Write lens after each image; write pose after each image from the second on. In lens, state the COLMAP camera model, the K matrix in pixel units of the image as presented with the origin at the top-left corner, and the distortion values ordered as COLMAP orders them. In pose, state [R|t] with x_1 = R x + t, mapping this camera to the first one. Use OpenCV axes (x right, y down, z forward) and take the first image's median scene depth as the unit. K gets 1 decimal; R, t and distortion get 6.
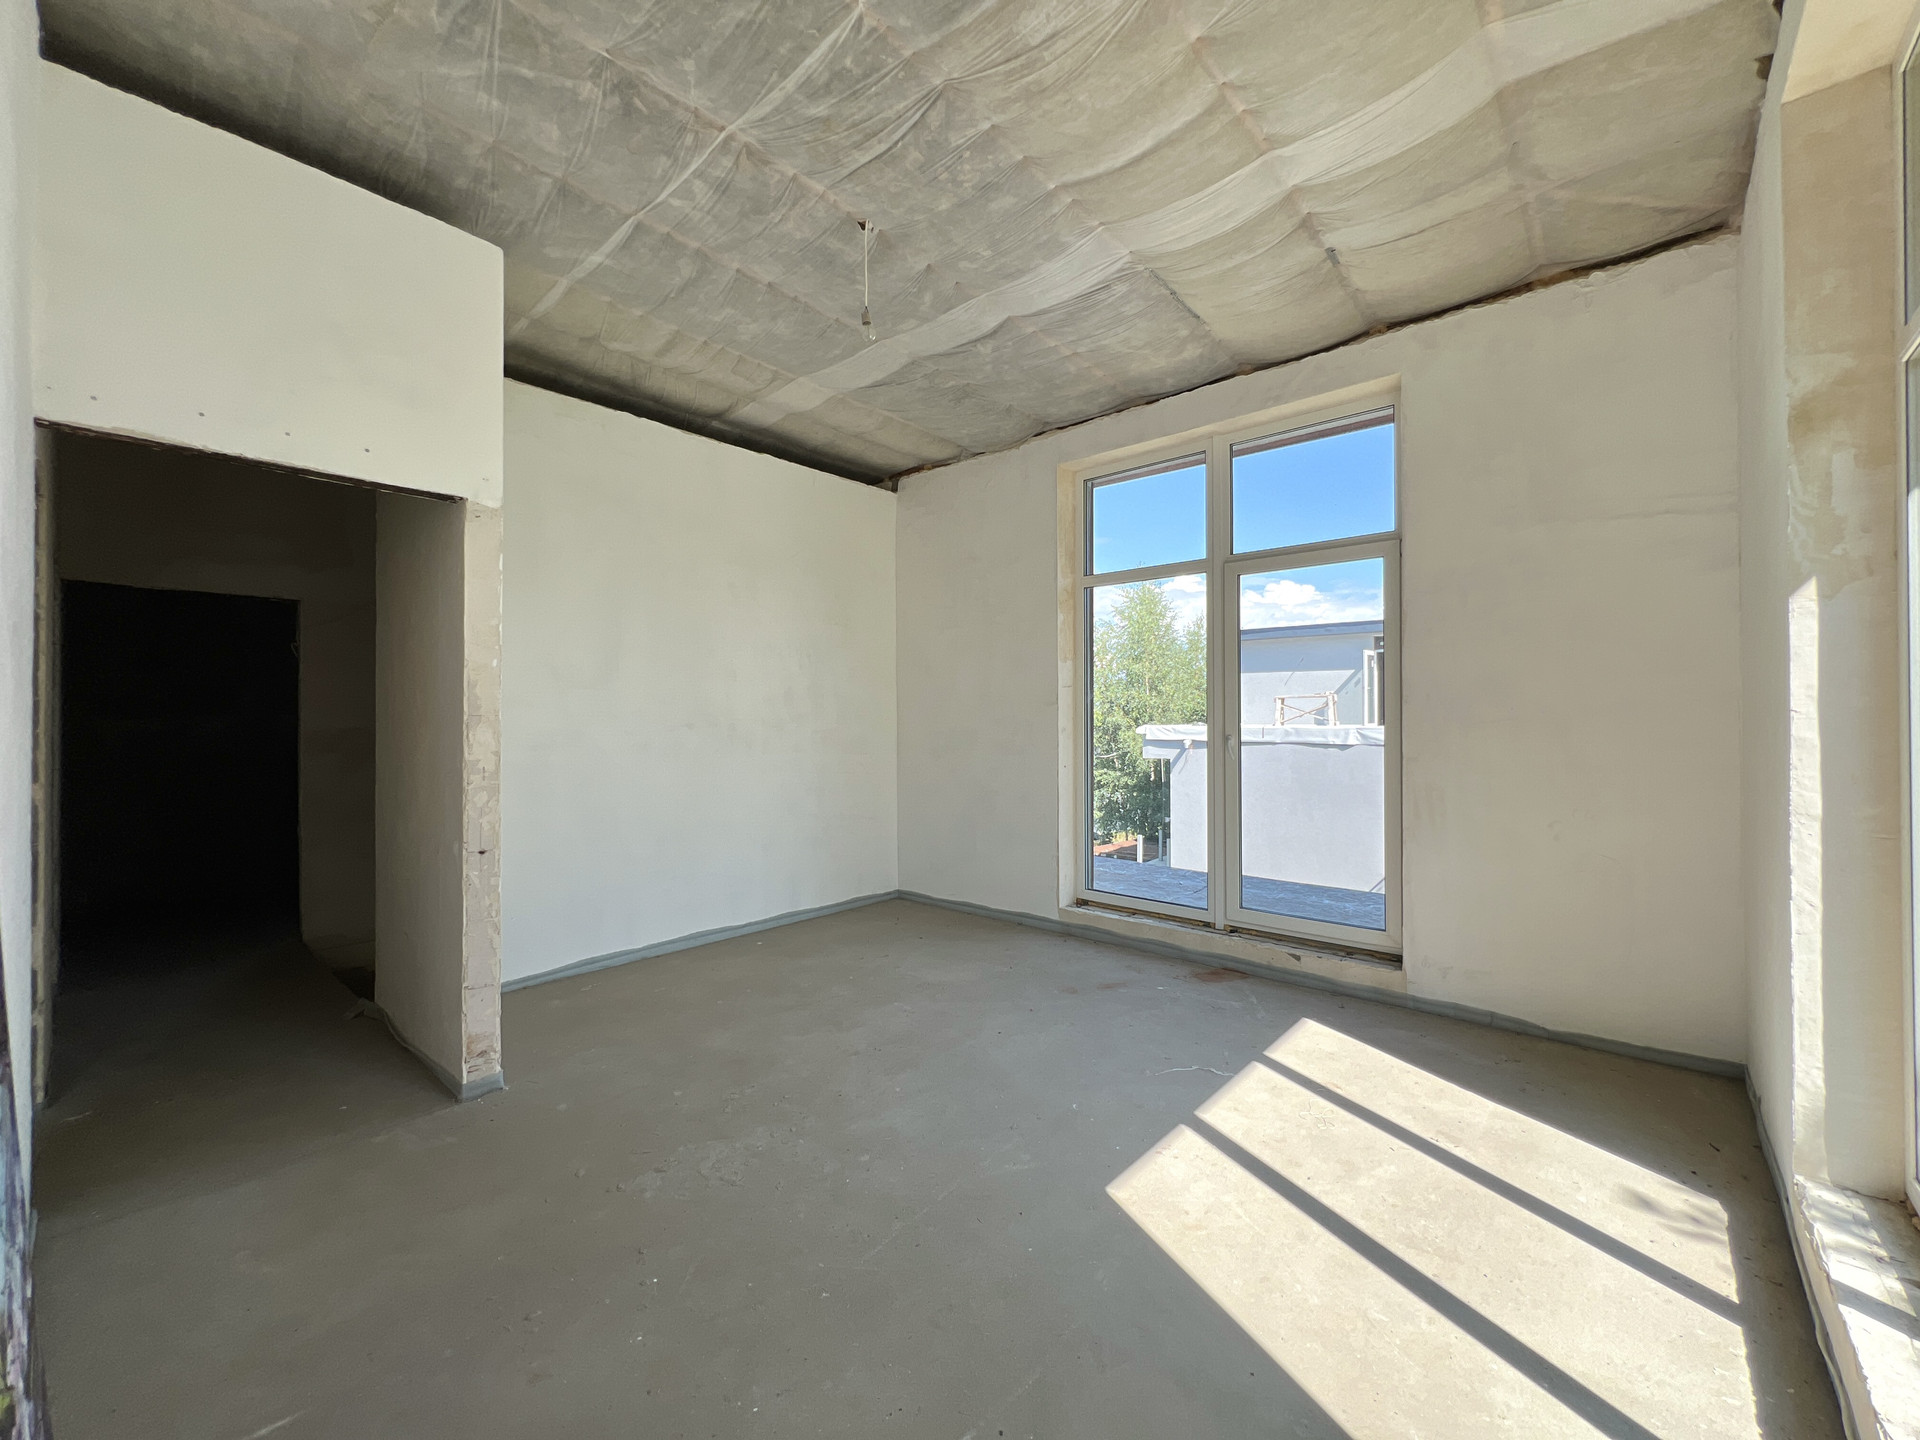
lens RADIAL K [[763.1, 0, 956.7], [0, 763.1, 717.1], [0, 0, 1]] dist [-0.004181, 0.000734]
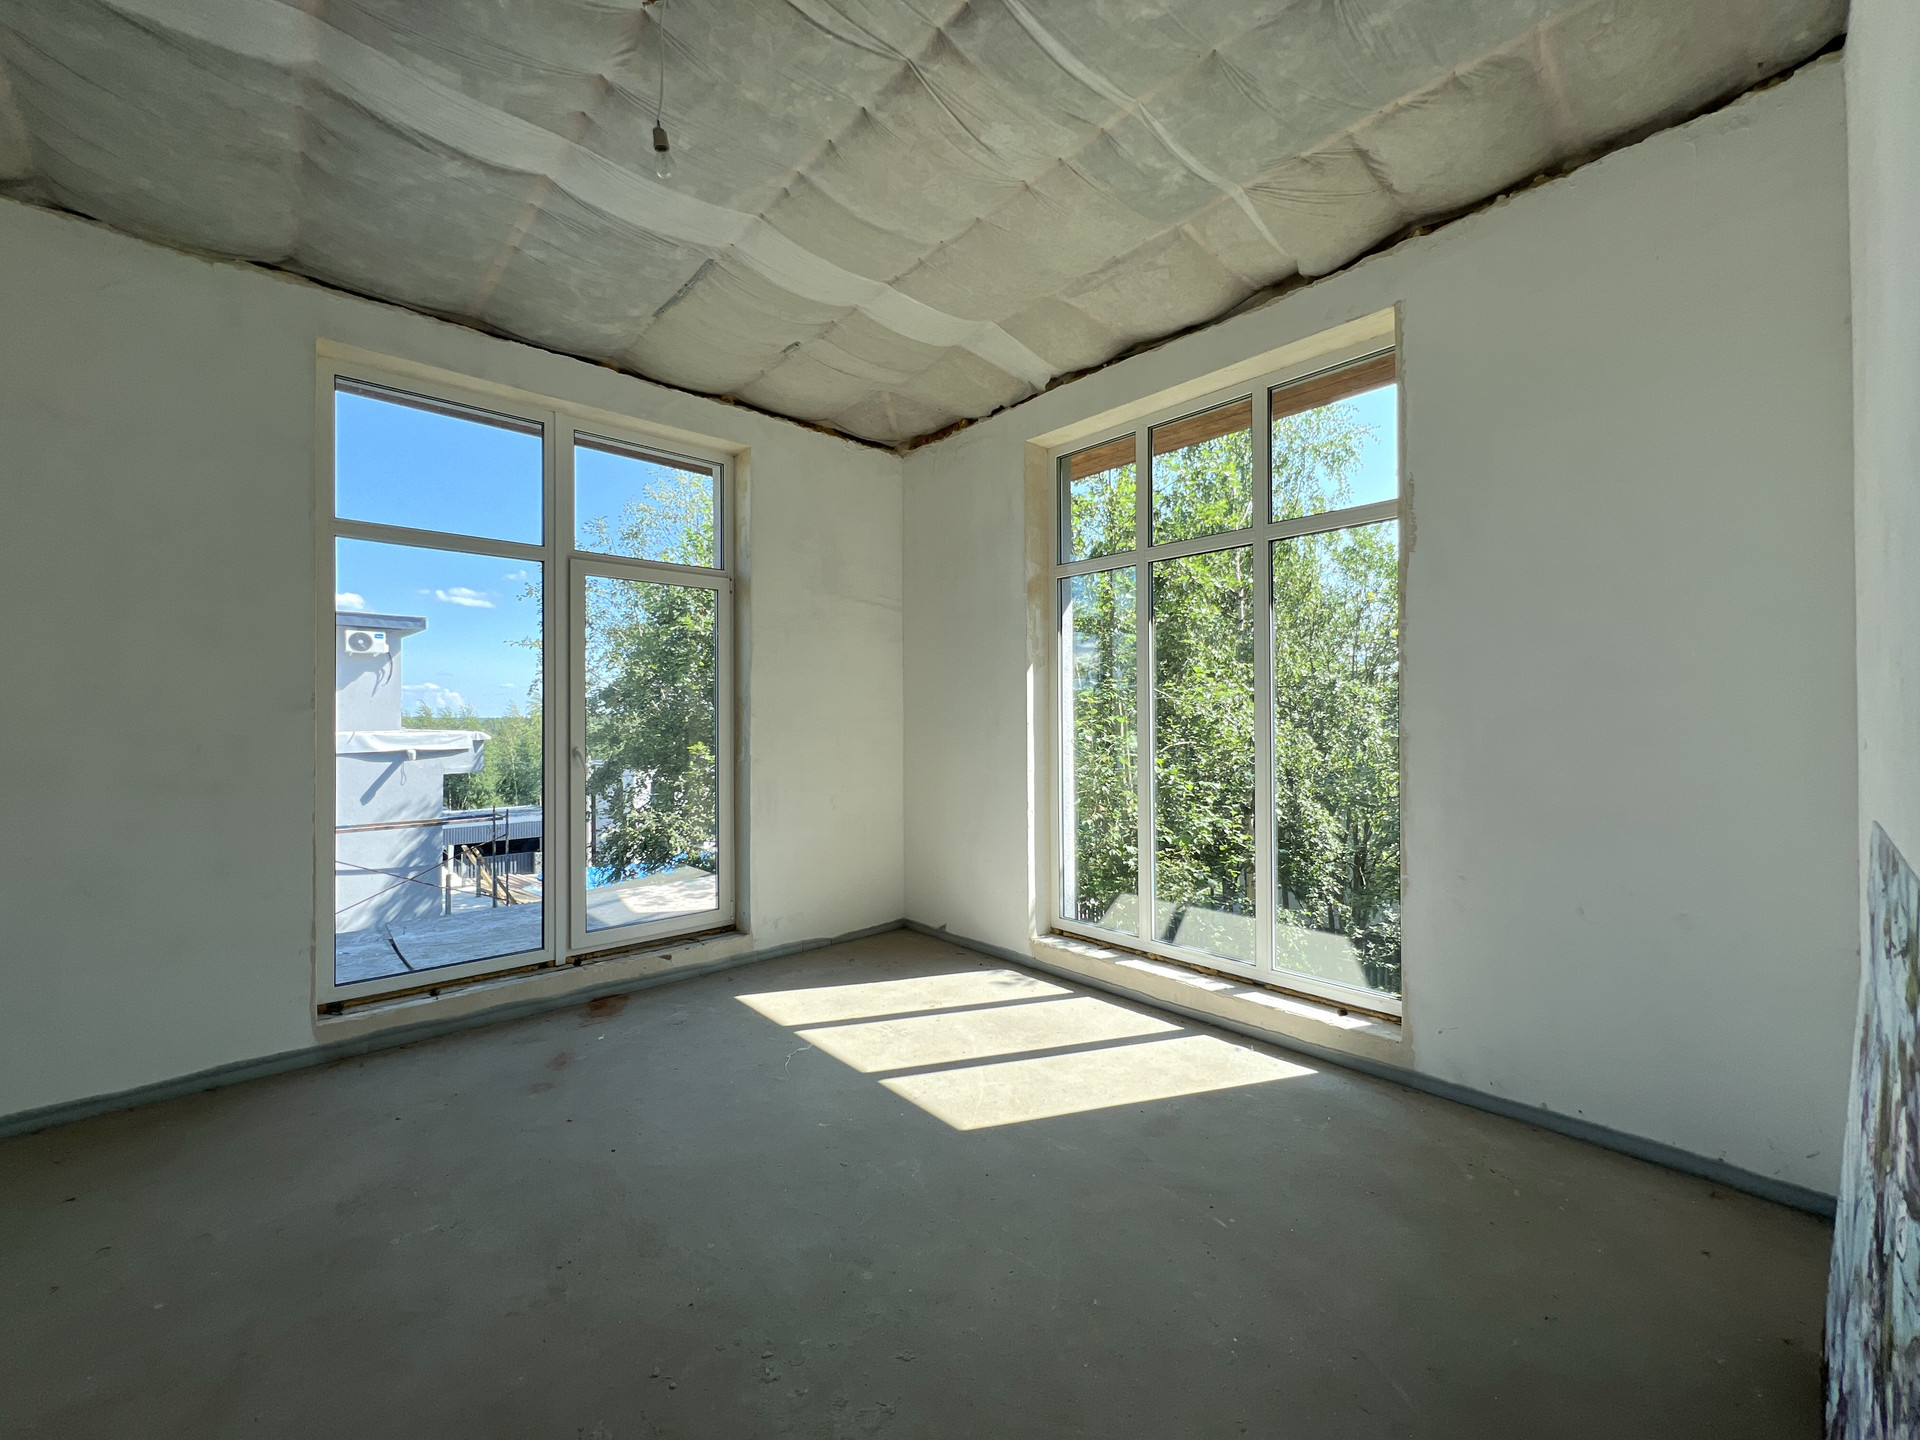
lens RADIAL K [[773.4, 0, 947.7], [0, 773.4, 712.8], [0, 0, 1]] dist [0.001987, 0.000309]
pose [[0.118108, 0.014240, 0.992899, -0.600079], [0.001265, 0.999894, -0.014491, -0.003637], [-0.993000, 0.002968, 0.118078, 0.525391]]
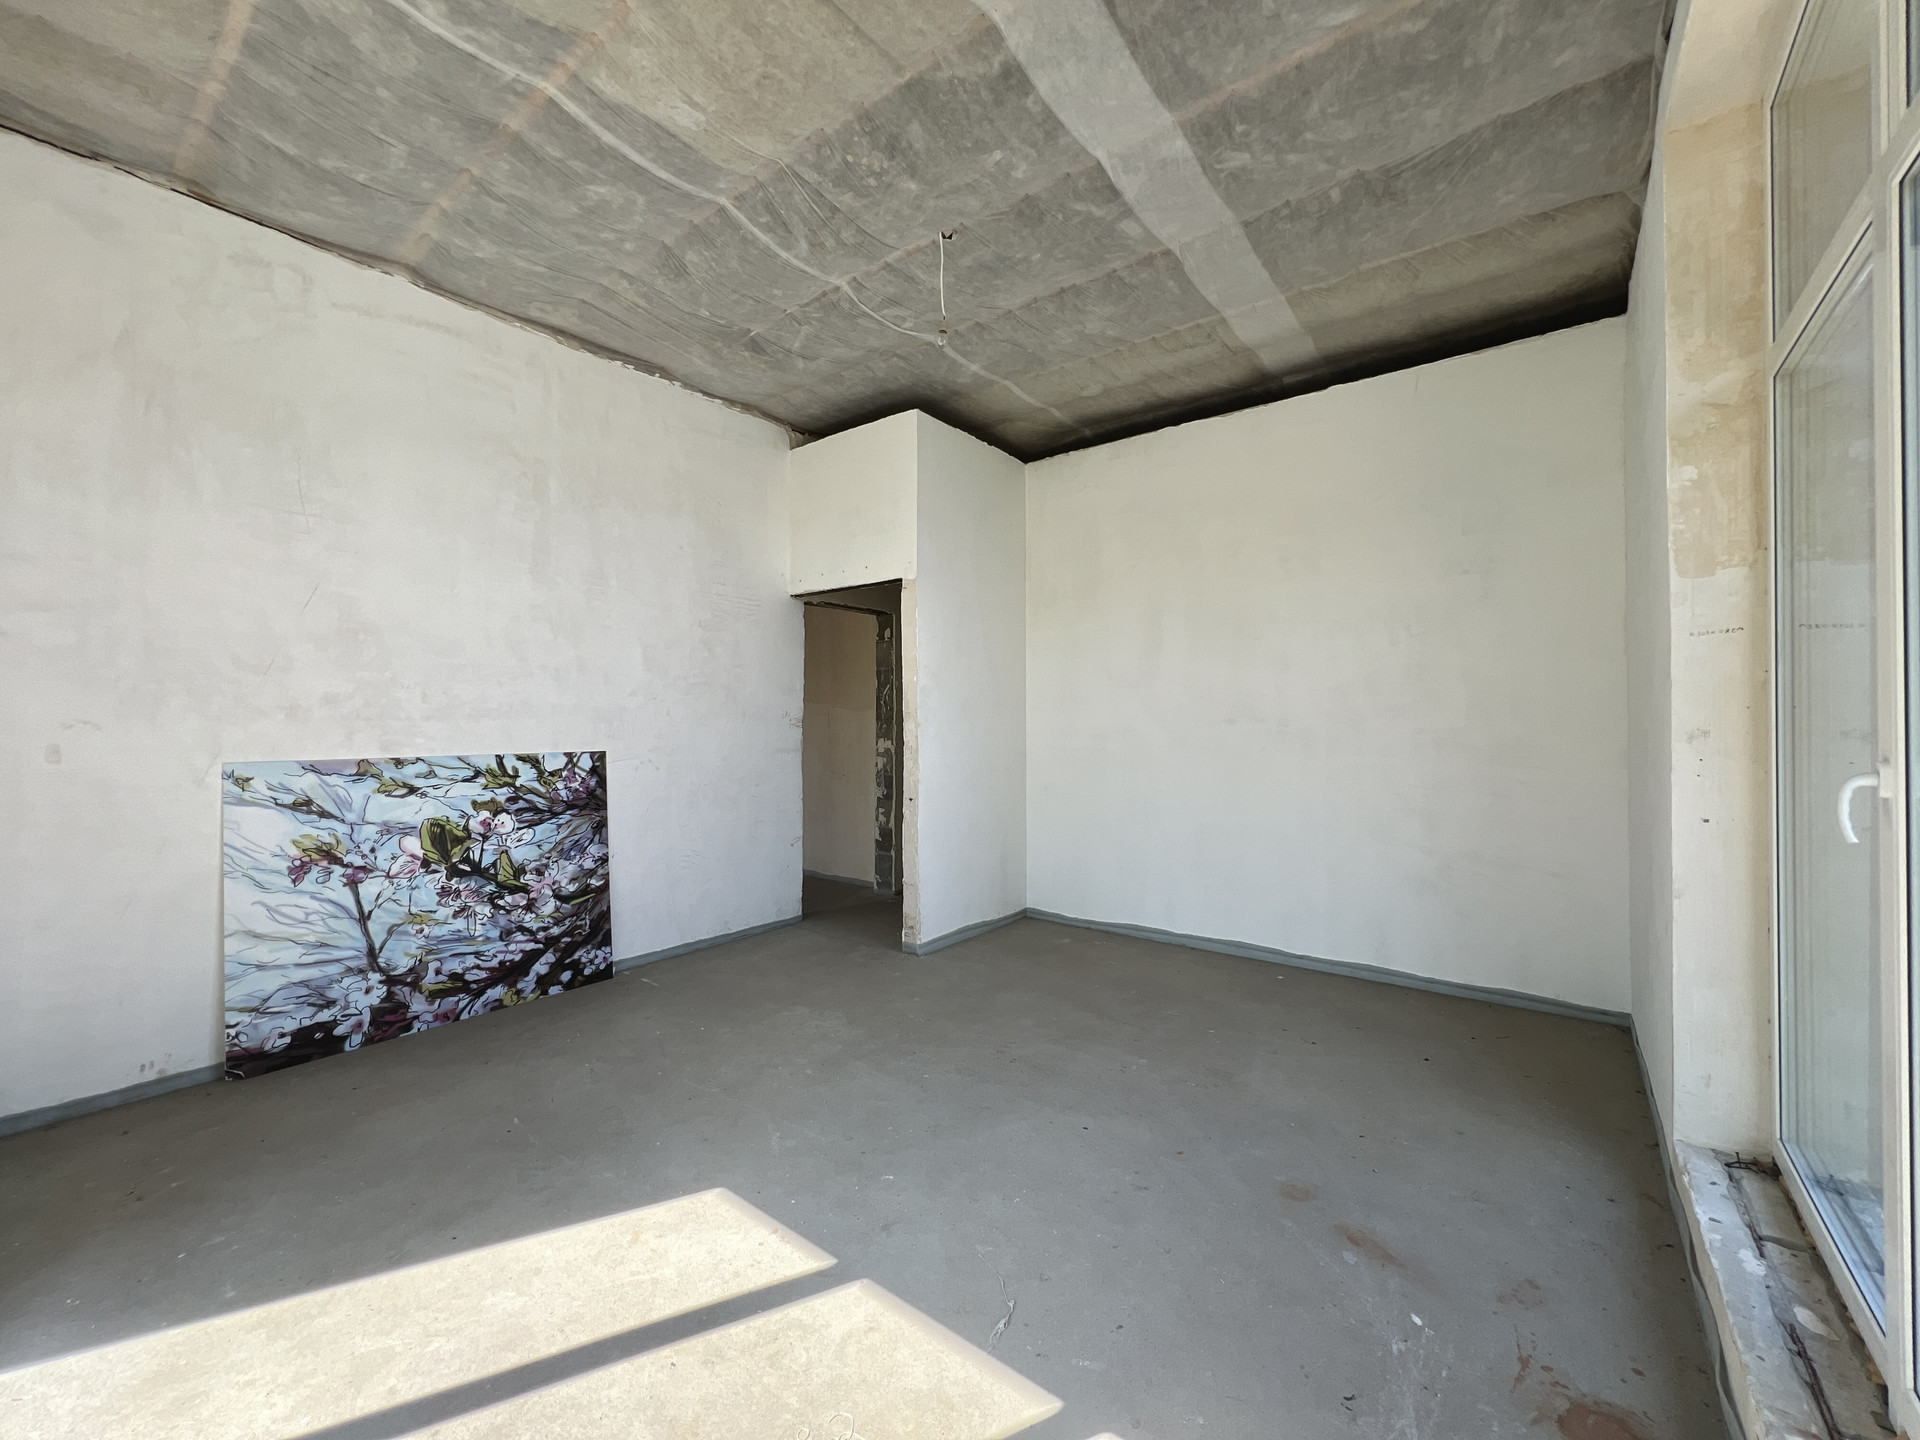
lens RADIAL K [[763.1, 0, 956.7], [0, 763.1, 717.1], [0, 0, 1]] dist [-0.004181, 0.000734]
pose [[0.070352, -0.002316, -0.997520, 0.721842], [0.006496, 0.999977, -0.001863, 0.007378], [0.997501, -0.006348, 0.070366, 0.742423]]
